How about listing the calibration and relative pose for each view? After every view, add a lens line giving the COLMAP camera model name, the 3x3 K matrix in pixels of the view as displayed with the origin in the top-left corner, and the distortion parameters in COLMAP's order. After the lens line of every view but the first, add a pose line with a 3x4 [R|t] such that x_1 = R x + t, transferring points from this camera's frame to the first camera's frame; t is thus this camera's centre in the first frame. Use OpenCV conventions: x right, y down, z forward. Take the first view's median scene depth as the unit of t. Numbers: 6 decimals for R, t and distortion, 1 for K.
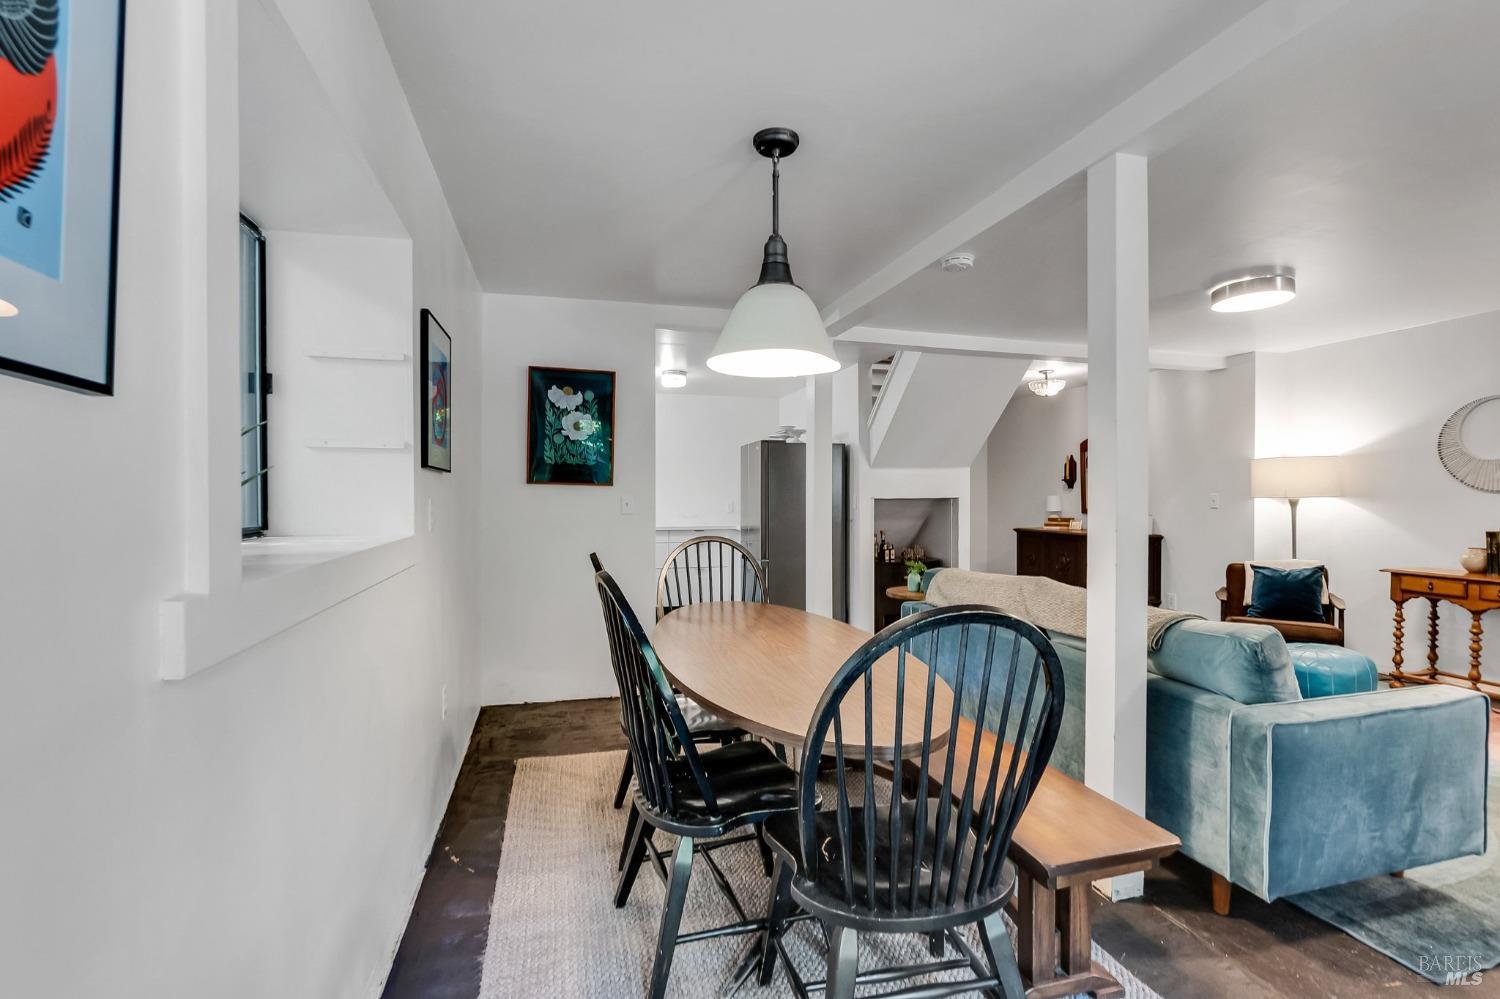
lens RADIAL K [[690.9, 0, 763.2], [0, 690.9, 501.5], [0, 0, 1]] dist [0.001062, 0.000207]
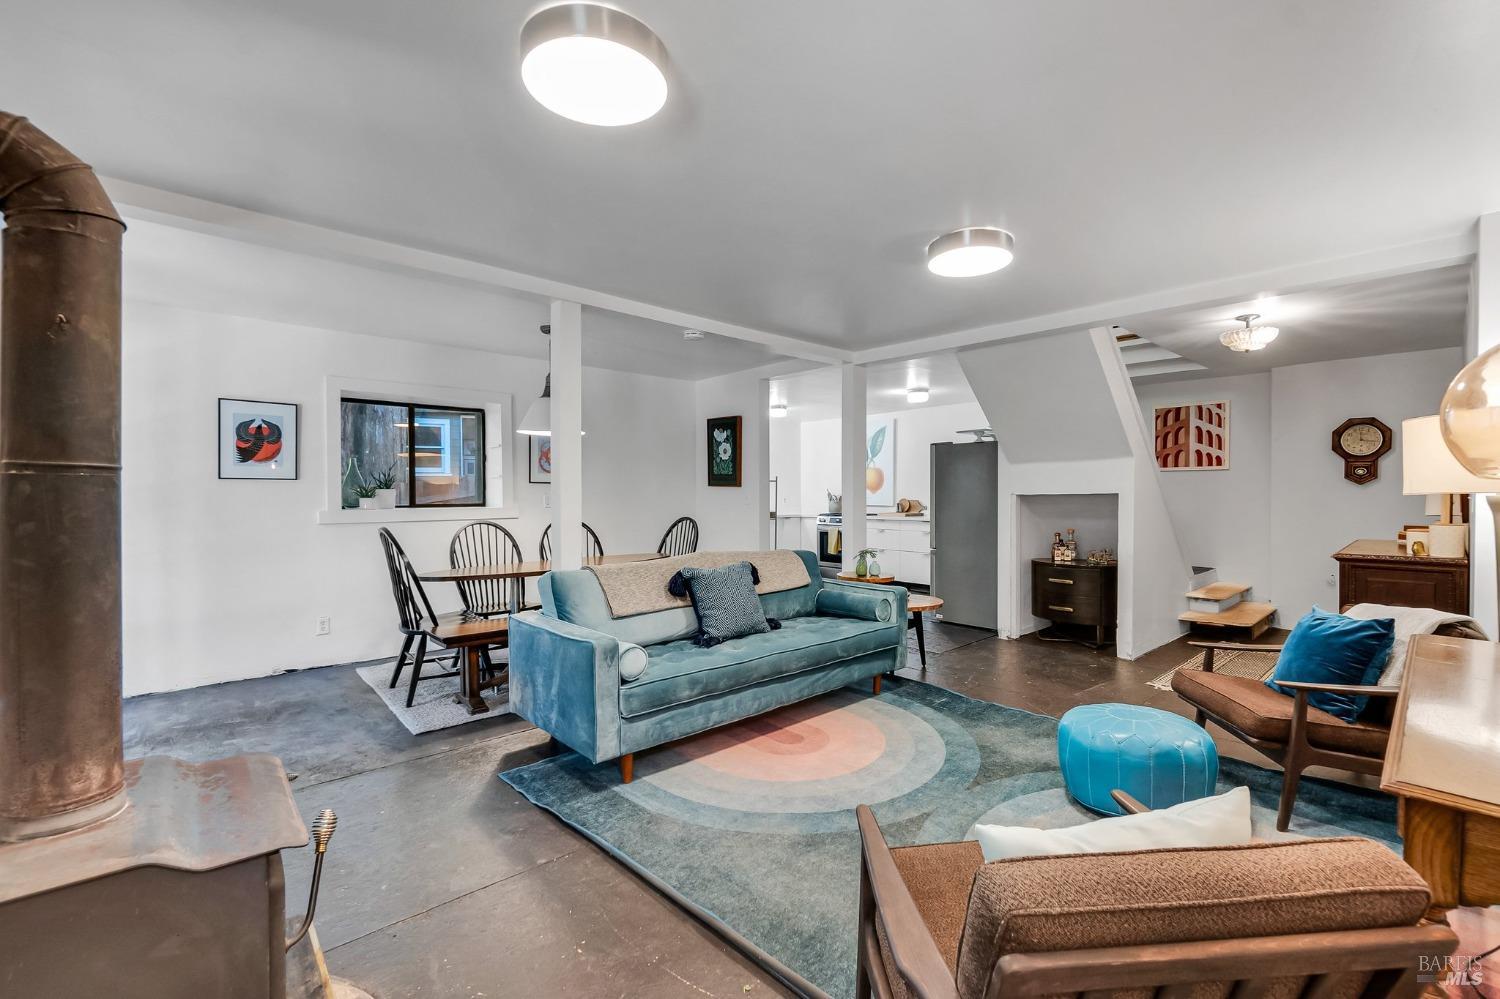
lens RADIAL K [[651.4, 0, 762.2], [0, 651.4, 504.1], [0, 0, 1]] dist [-0.006352, -0.000137]
pose [[0.443148, 0.012769, -0.896357, 1.180755], [-0.004243, 0.999917, 0.012147, -0.001058], [0.896438, -0.001579, 0.443166, 0.381631]]
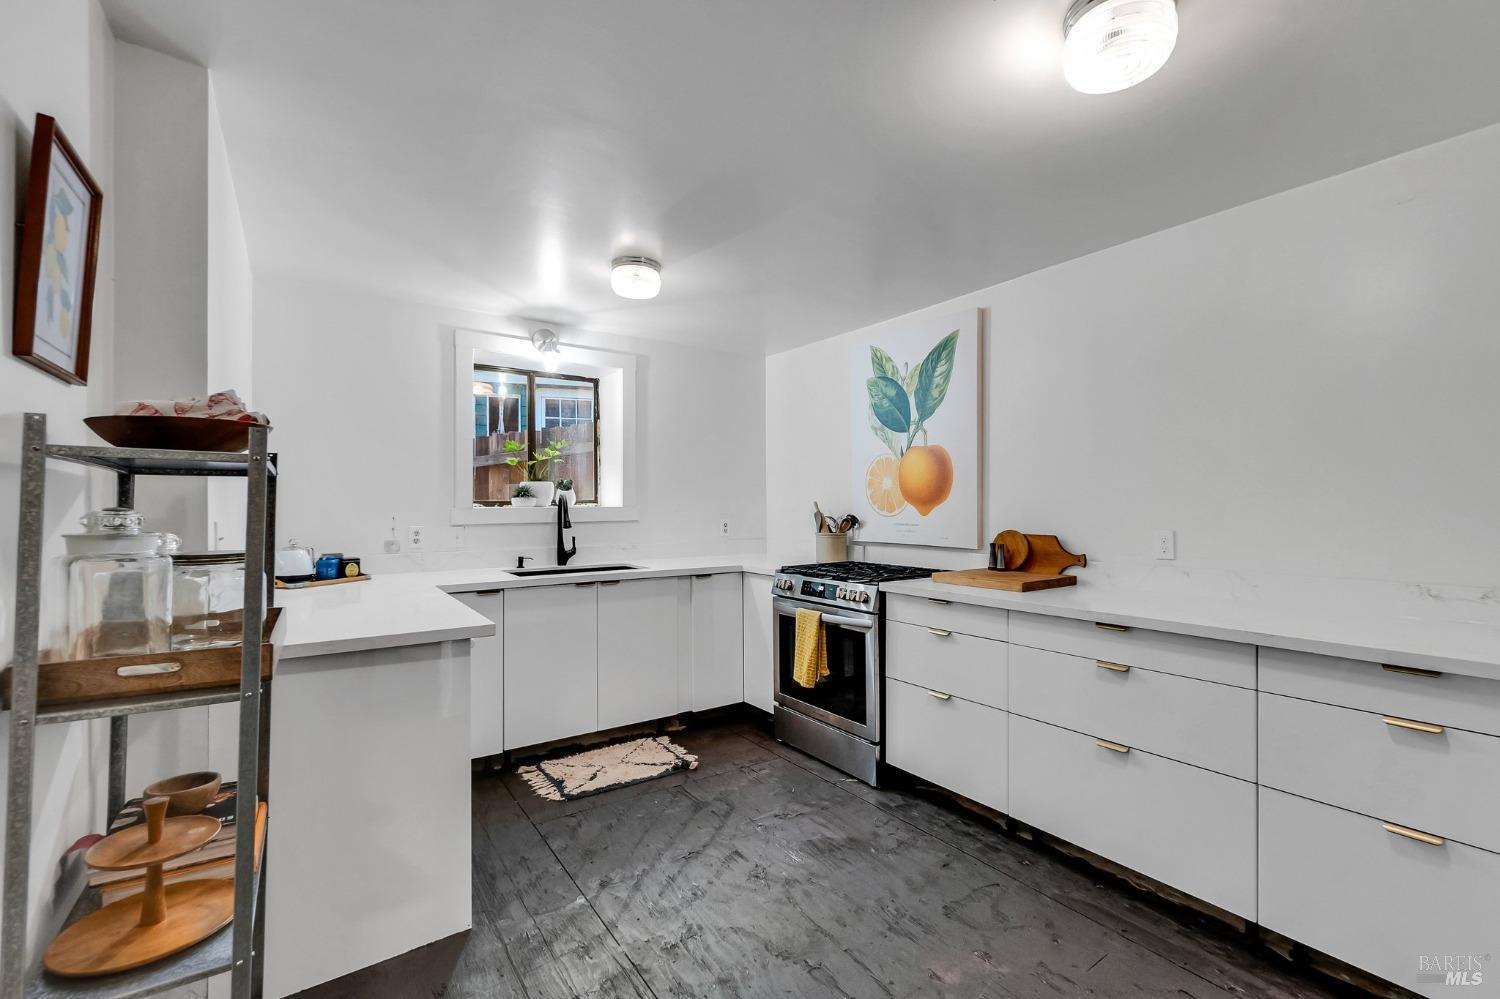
lens RADIAL K [[645.1, 0, 764.0], [0, 645.1, 498.8], [0, 0, 1]] dist [-0.012126, -0.000101]
pose [[0.341681, -0.010468, -0.939758, 0.064757], [-0.003849, 0.999914, -0.012538, -0.020758], [0.939808, 0.007901, 0.341611, 1.231223]]
